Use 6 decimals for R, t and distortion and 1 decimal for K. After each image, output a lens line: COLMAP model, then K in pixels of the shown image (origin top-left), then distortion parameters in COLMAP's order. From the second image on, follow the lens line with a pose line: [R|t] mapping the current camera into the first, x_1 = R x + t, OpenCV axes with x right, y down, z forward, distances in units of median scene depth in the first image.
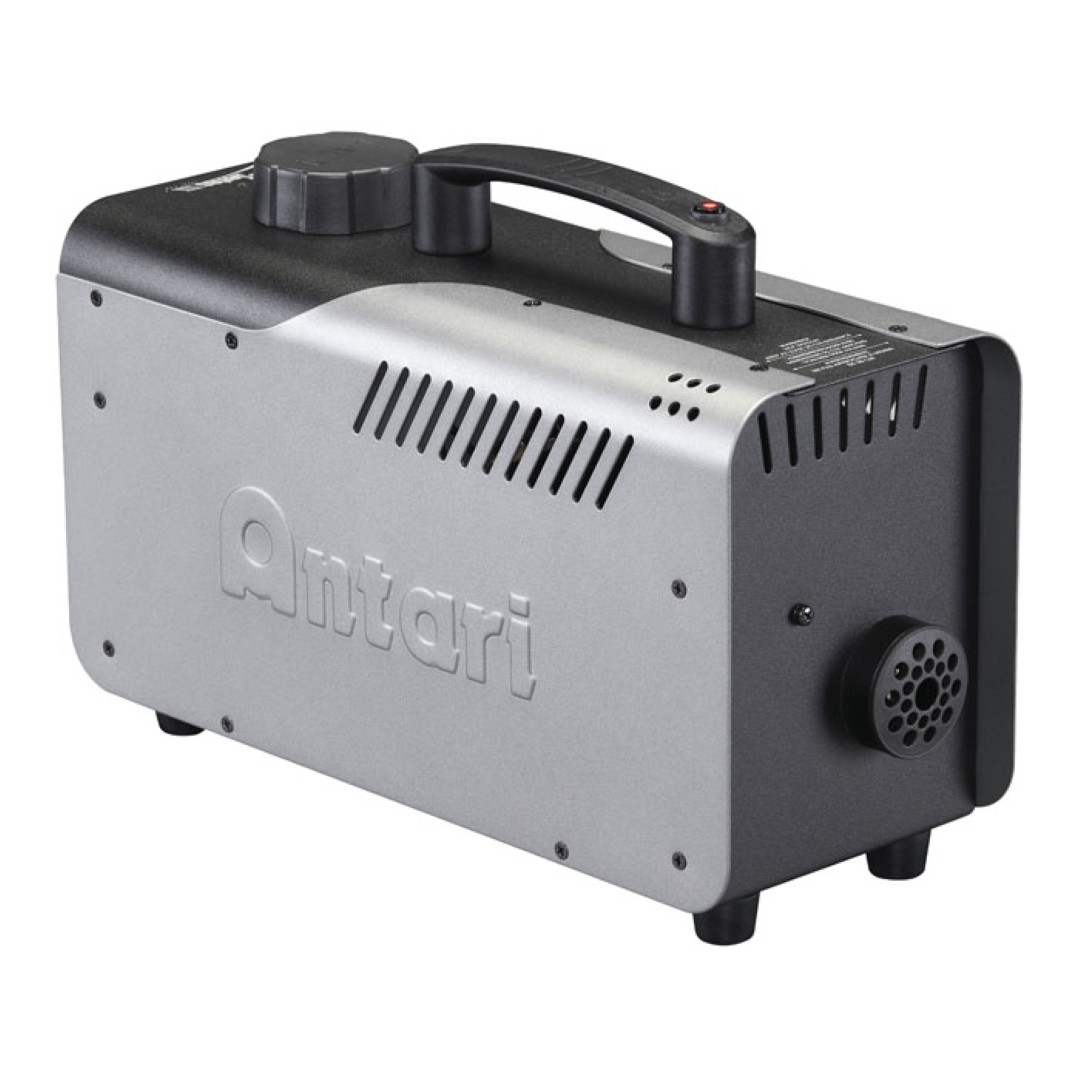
lens RADIAL K [[6055.4, 0, 540.0], [0, 6055.4, 540.0], [0, 0, 1]] dist [0.086526, 8.446157]
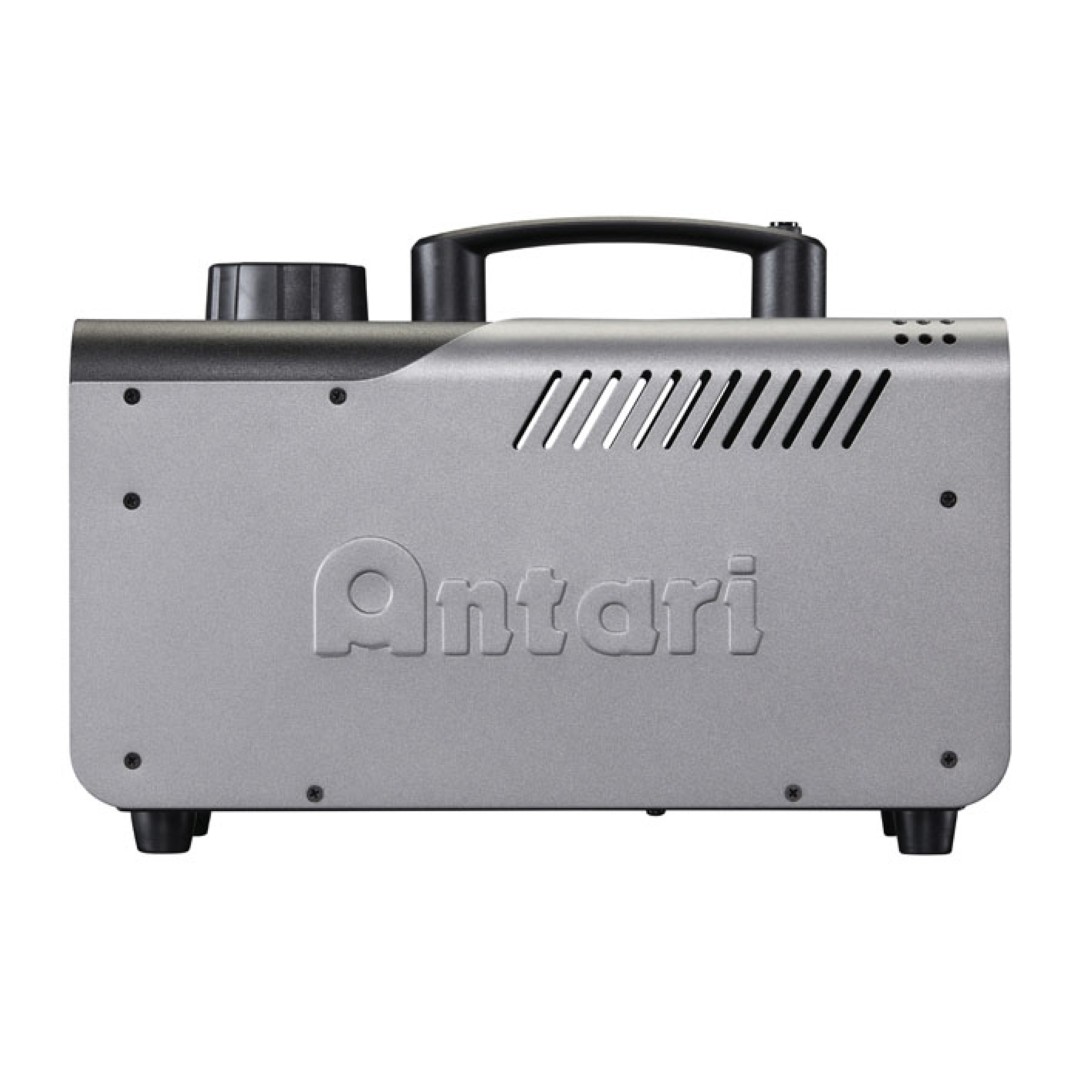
lens RADIAL K [[5800.1, 0, 540.0], [0, 5800.1, 540.0], [0, 0, 1]] dist [-0.766325, -9.191930]
pose [[0.669012, 0.020051, 0.742981, -0.776450], [0.228503, 0.945673, -0.231275, 0.231702], [-0.707255, 0.324499, 0.628085, 0.364473]]
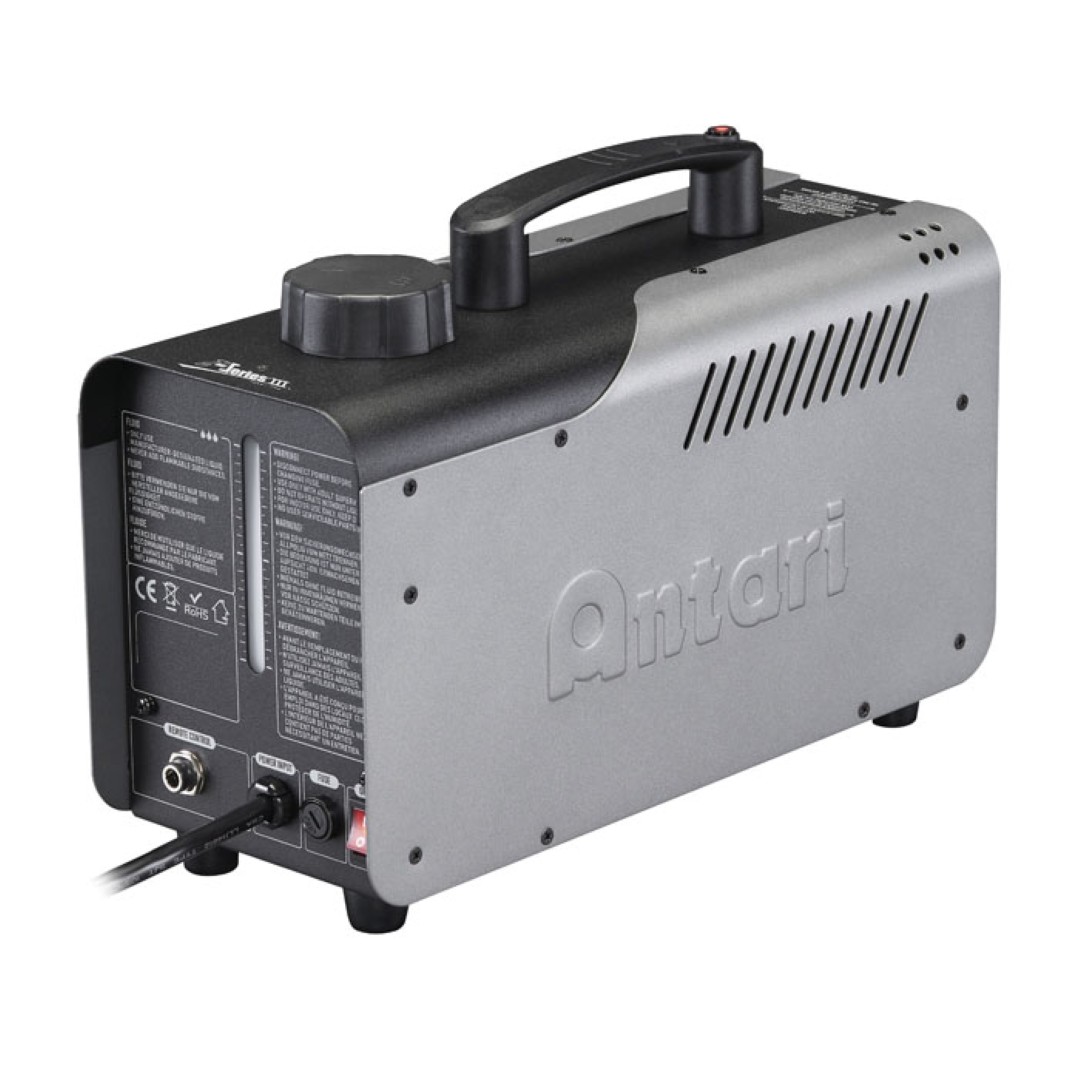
lens RADIAL K [[5800.1, 0, 540.0], [0, 5800.1, 540.0], [0, 0, 1]] dist [-0.766325, -9.191930]
pose [[-0.070463, -0.302559, 0.950523, -0.968795], [0.322816, 0.894697, 0.308720, -0.315764], [-0.943835, 0.328597, 0.034628, 0.990093]]
